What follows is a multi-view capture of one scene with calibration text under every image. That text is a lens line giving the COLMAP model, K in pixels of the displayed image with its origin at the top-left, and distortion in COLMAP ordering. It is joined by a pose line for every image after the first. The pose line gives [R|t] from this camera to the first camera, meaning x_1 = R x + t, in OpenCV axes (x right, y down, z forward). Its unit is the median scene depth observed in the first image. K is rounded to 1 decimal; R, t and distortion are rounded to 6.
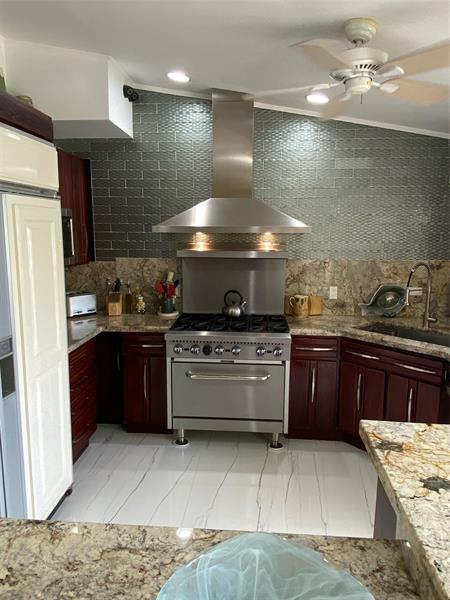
lens RADIAL K [[430.1, 0, 225.0], [0, 430.1, 300.0], [0, 0, 1]] dist [0.069955, -0.065206]
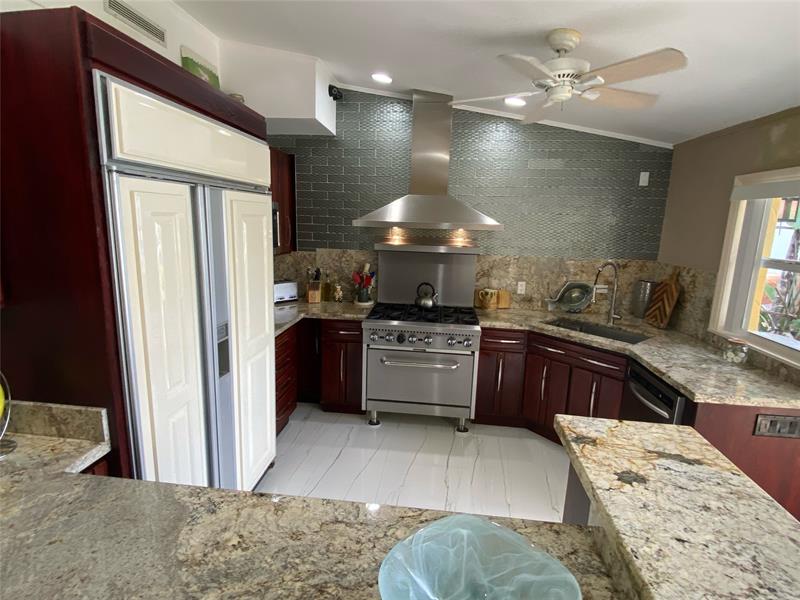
lens RADIAL K [[410.1, 0, 398.1], [0, 410.1, 298.5], [0, 0, 1]] dist [0.063777, -0.057325]
pose [[0.999135, 0.031538, -0.027108, -0.024166], [-0.030781, 0.999137, 0.027904, -0.010882], [0.027965, -0.027046, 0.999243, -0.012093]]
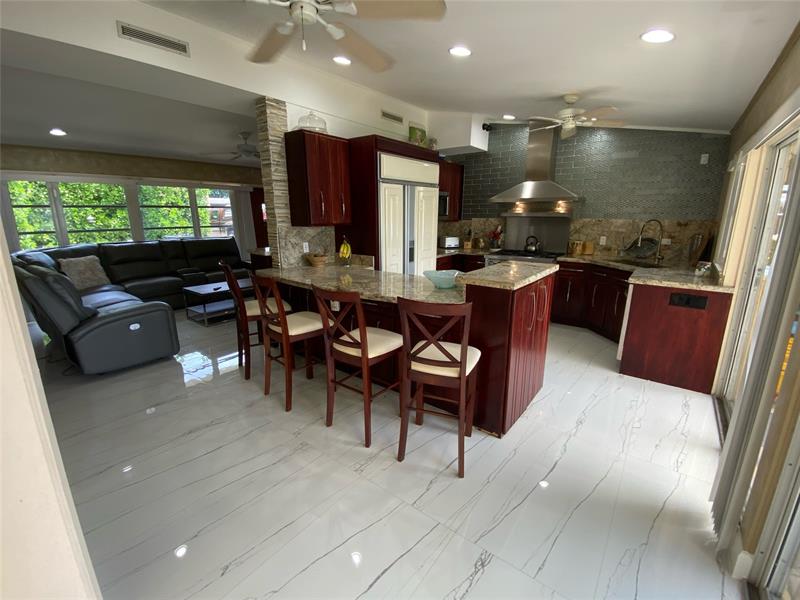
lens RADIAL K [[361.3, 0, 393.6], [0, 361.3, 304.2], [0, 0, 1]] dist [0.037265, -0.032354]
pose [[0.840129, 0.129282, -0.526754, 0.401223], [-0.082048, 0.990294, 0.112188, 0.146617], [0.536145, -0.051033, 0.842582, -0.616090]]
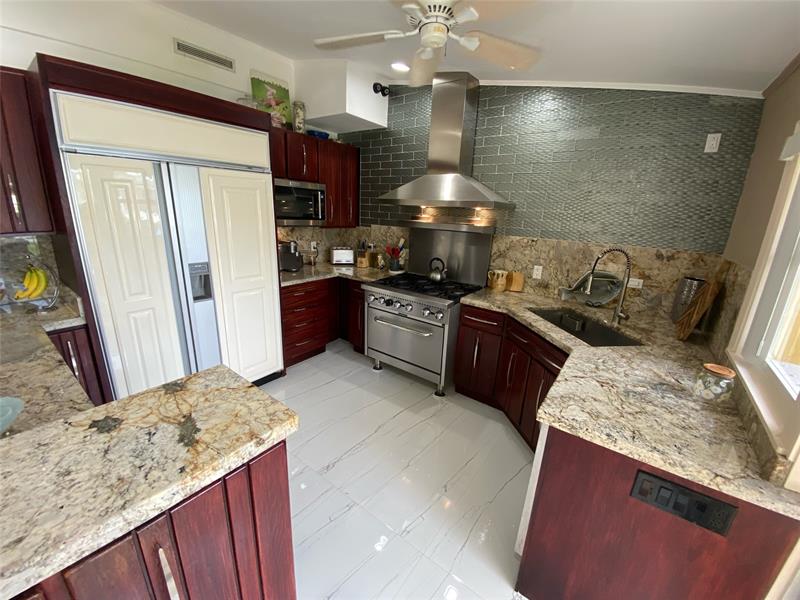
lens RADIAL K [[320.6, 0, 397.4], [0, 320.6, 302.4], [0, 0, 1]] dist [0.029779, -0.023811]
pose [[0.840280, 0.182554, -0.510493, 0.439674], [-0.124588, 0.981425, 0.145887, -0.019908], [0.527643, -0.058985, 0.847416, 0.228895]]
